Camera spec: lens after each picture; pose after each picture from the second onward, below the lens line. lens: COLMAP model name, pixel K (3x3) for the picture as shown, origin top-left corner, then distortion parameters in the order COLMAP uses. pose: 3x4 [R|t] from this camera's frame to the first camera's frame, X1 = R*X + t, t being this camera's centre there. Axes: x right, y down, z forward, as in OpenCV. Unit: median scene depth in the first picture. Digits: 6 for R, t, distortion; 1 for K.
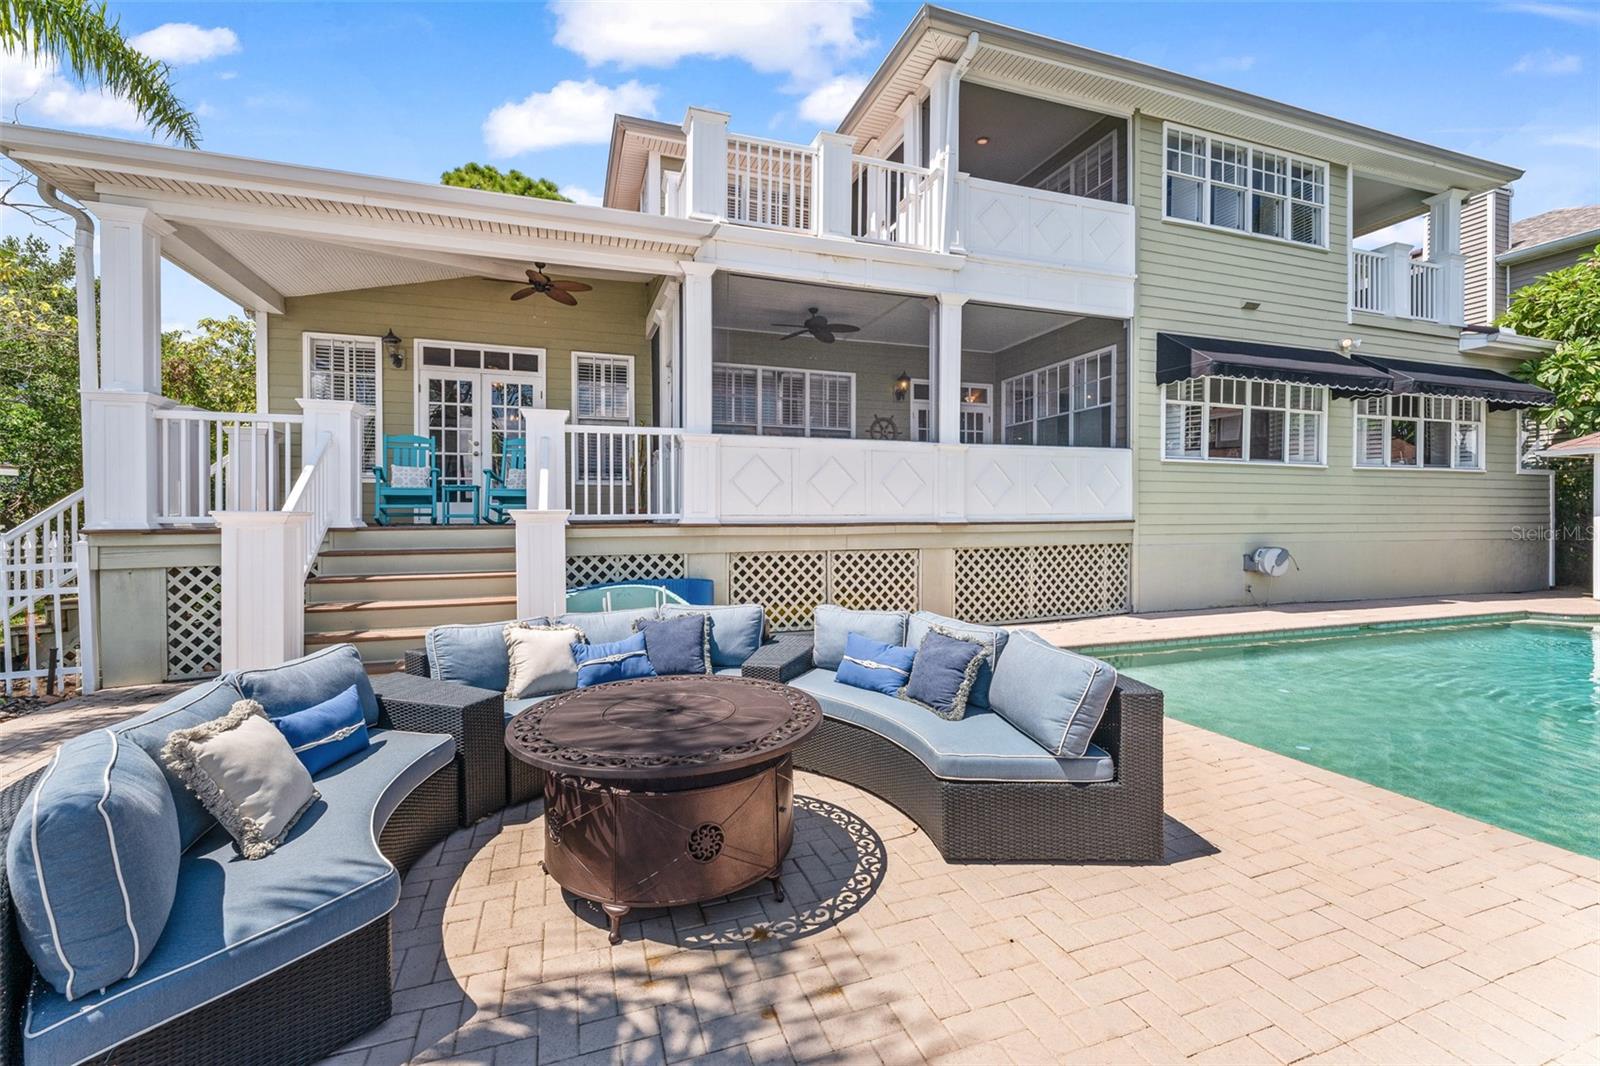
lens RADIAL K [[652.4, 0, 784.2], [0, 652.4, 524.9], [0, 0, 1]] dist [0.001822, 0.000071]
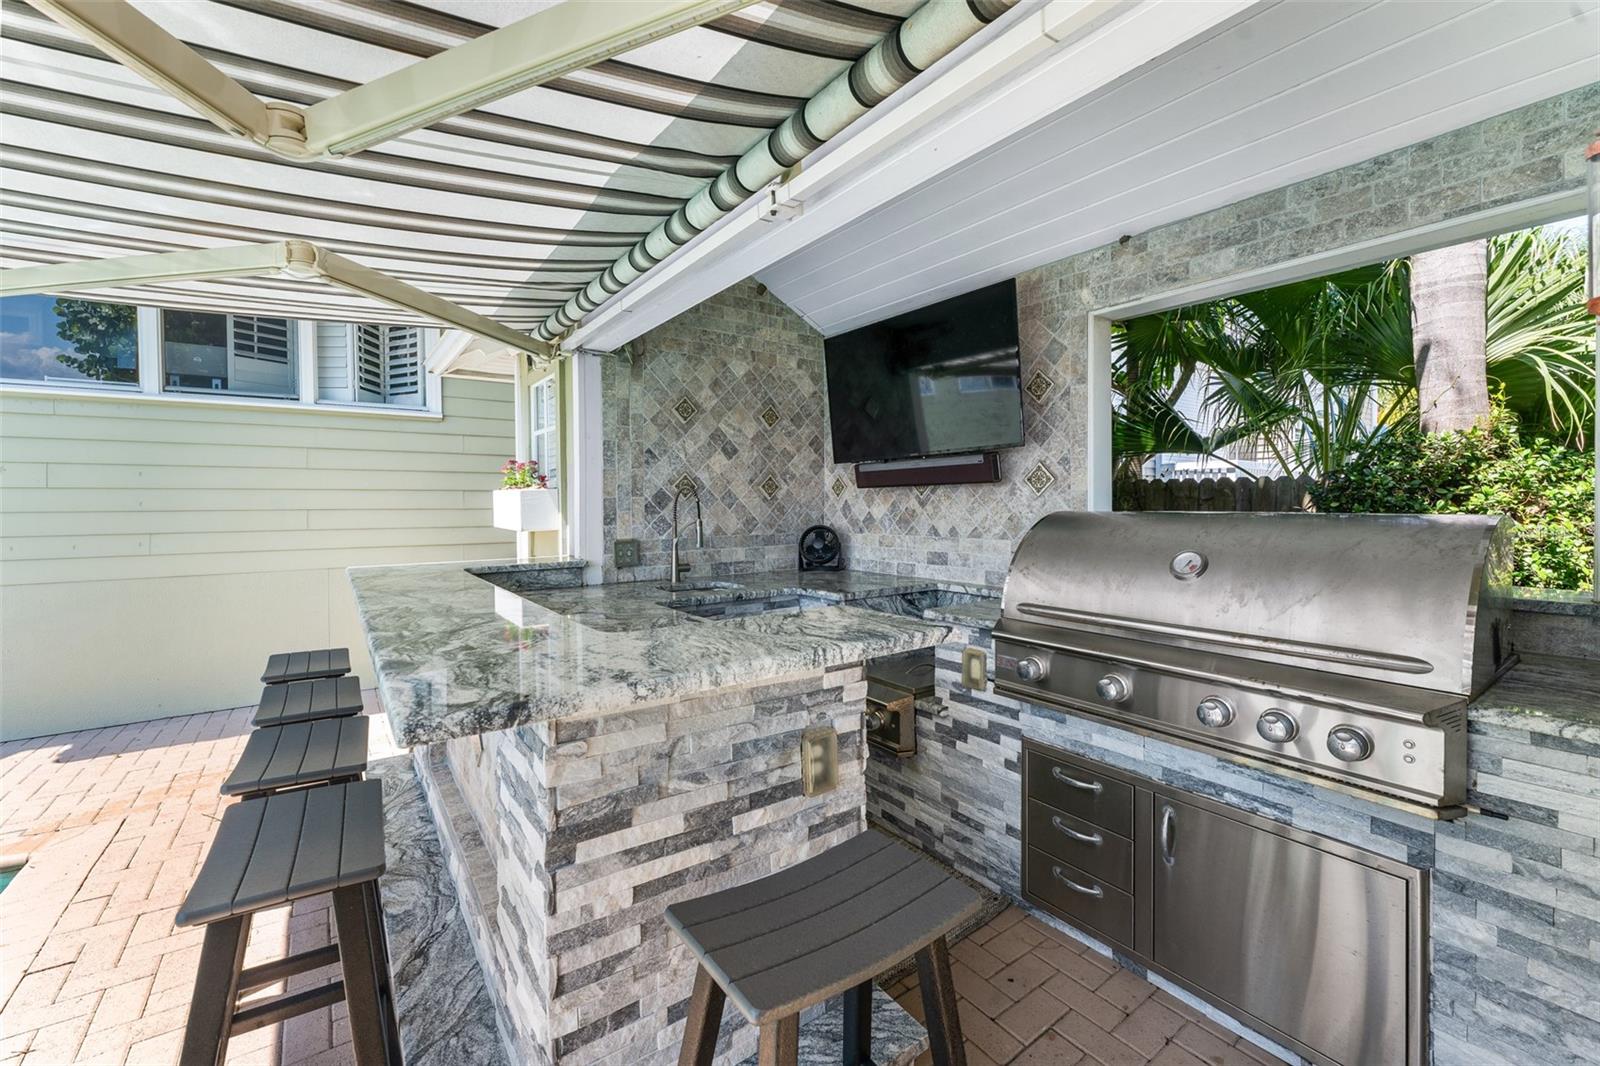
lens RADIAL K [[651.0, 0, 798.0], [0, 651.0, 510.7], [0, 0, 1]] dist [0.000446, 0.000543]
pose [[0.953383, -0.007799, 0.301661, 1.469289], [0.007443, 0.999970, 0.002329, -0.017580], [-0.301670, 0.000025, 0.953412, 0.608361]]
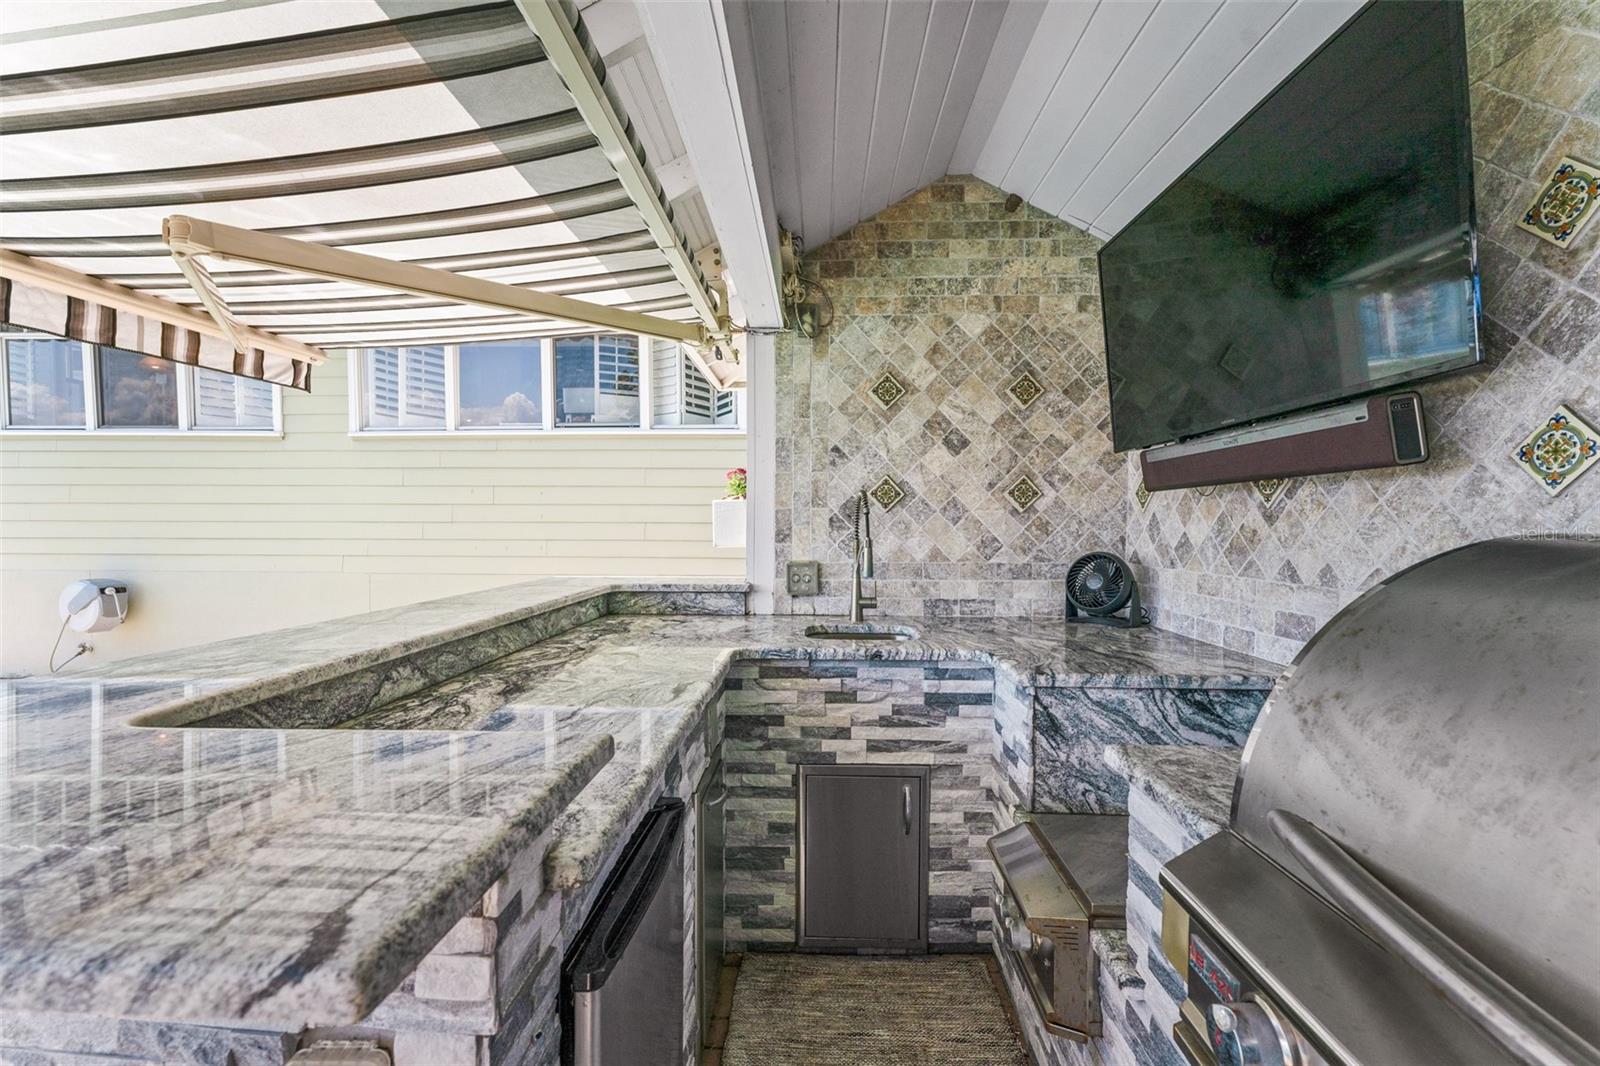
lens RADIAL K [[650.5, 0, 800.0], [0, 650.5, 536.7], [0, 0, 1]] dist [0.001453, 0.000114]
pose [[0.937652, 0.011448, -0.347387, 1.591979], [-0.007401, 0.999888, 0.012974, -0.015990], [0.347496, -0.009594, 0.937632, 0.717604]]
